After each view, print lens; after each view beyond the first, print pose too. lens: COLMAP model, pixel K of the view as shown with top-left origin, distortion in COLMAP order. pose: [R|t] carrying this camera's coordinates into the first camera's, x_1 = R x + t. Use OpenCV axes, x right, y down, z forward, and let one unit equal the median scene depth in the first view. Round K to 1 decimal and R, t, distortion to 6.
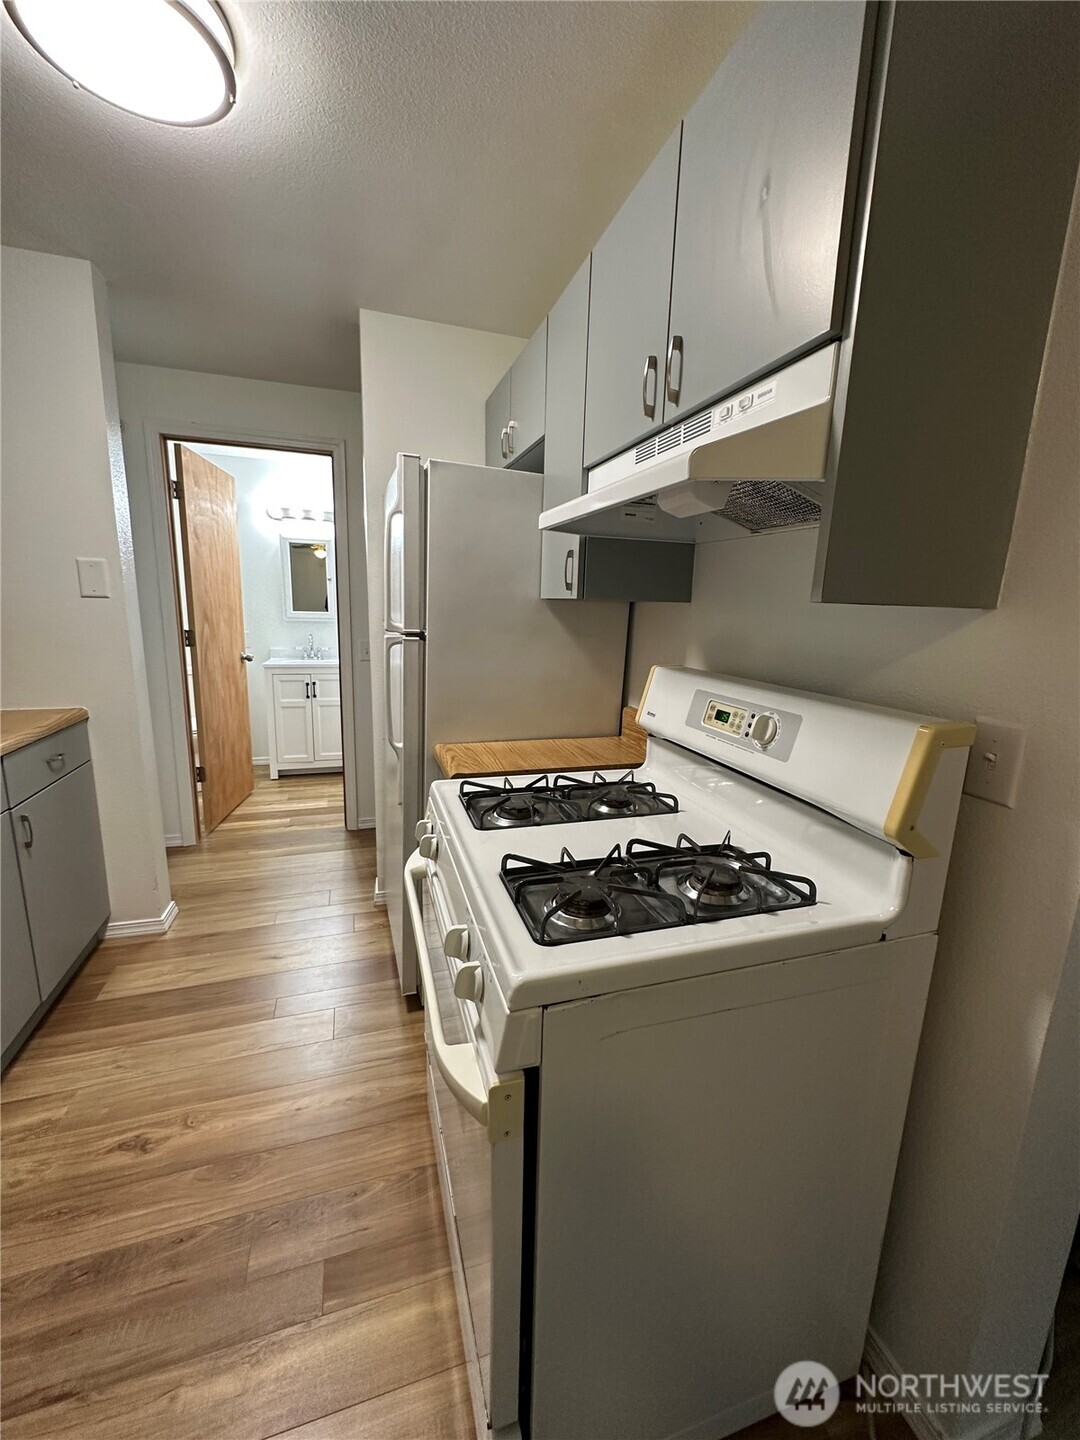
lens RADIAL K [[571.6, 0, 540.0], [0, 571.6, 720.0], [0, 0, 1]] dist [-0.000963, -0.000178]
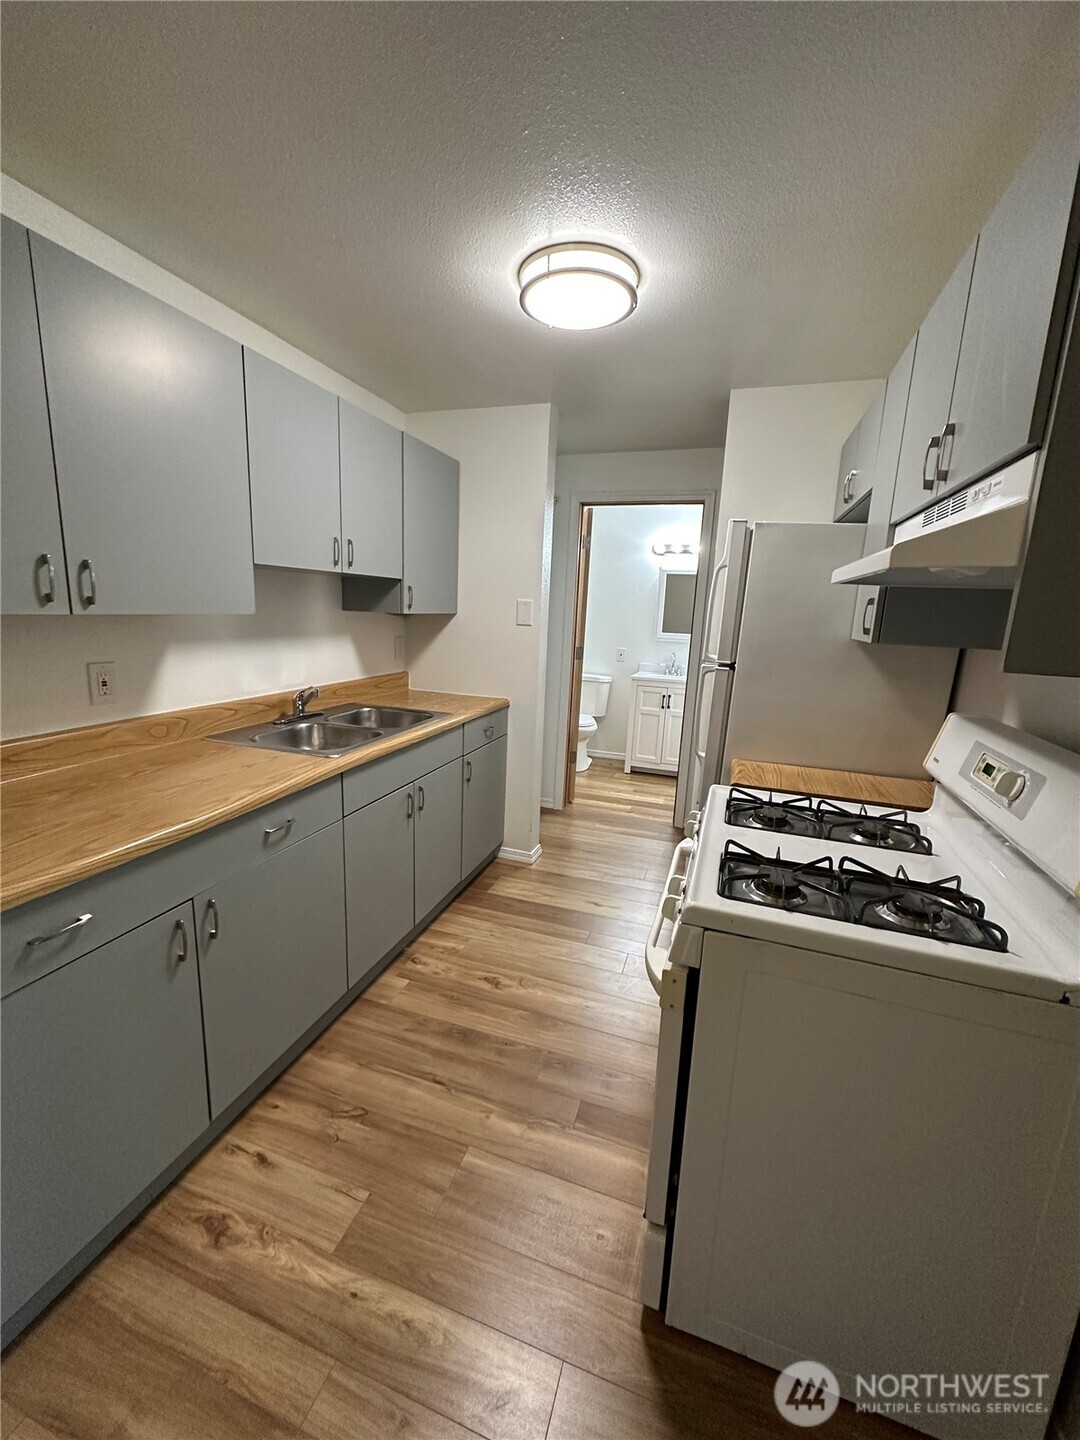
lens RADIAL K [[571.6, 0, 540.0], [0, 571.6, 720.0], [0, 0, 1]] dist [-0.000963, -0.000178]
pose [[0.802653, 0.119655, -0.584321, 0.202931], [-0.135345, 0.990654, 0.016947, -0.002922], [0.580887, 0.065482, 0.811346, -0.218036]]
